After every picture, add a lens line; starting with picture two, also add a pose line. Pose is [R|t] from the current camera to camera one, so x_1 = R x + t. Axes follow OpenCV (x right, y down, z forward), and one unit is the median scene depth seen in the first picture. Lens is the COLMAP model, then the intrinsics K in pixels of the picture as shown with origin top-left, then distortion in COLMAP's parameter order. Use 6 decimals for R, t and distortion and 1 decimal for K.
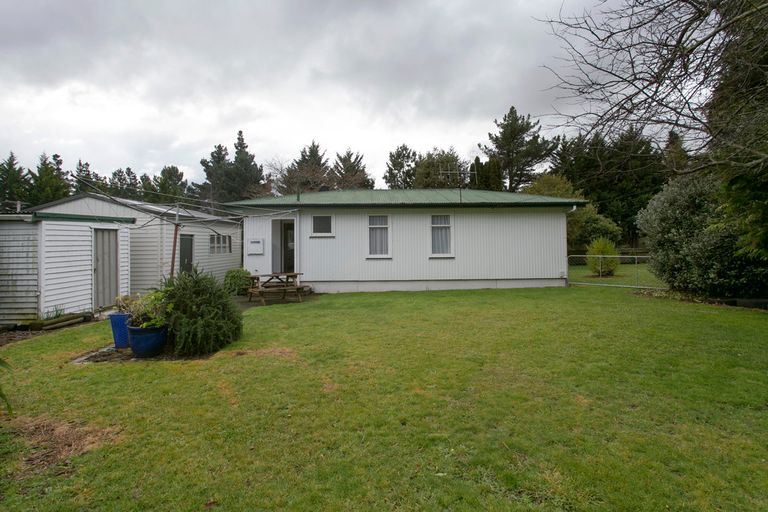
lens RADIAL K [[378.7, 0, 383.2], [0, 378.7, 241.8], [0, 0, 1]] dist [-0.001079, 0.000446]
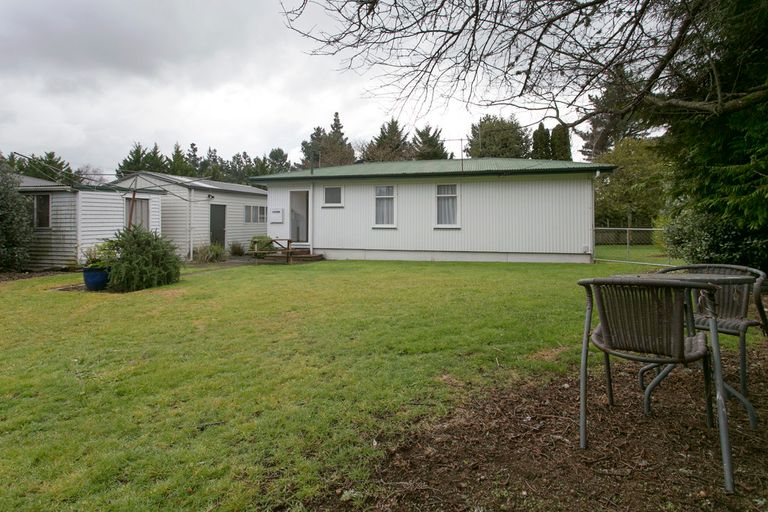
lens RADIAL K [[378.7, 0, 383.2], [0, 378.7, 241.8], [0, 0, 1]] dist [-0.001079, 0.000446]
pose [[0.959926, 0.024111, -0.279214, 0.250305], [-0.007442, 0.998134, 0.060604, 0.017105], [0.280154, -0.056097, 0.958314, 0.009928]]
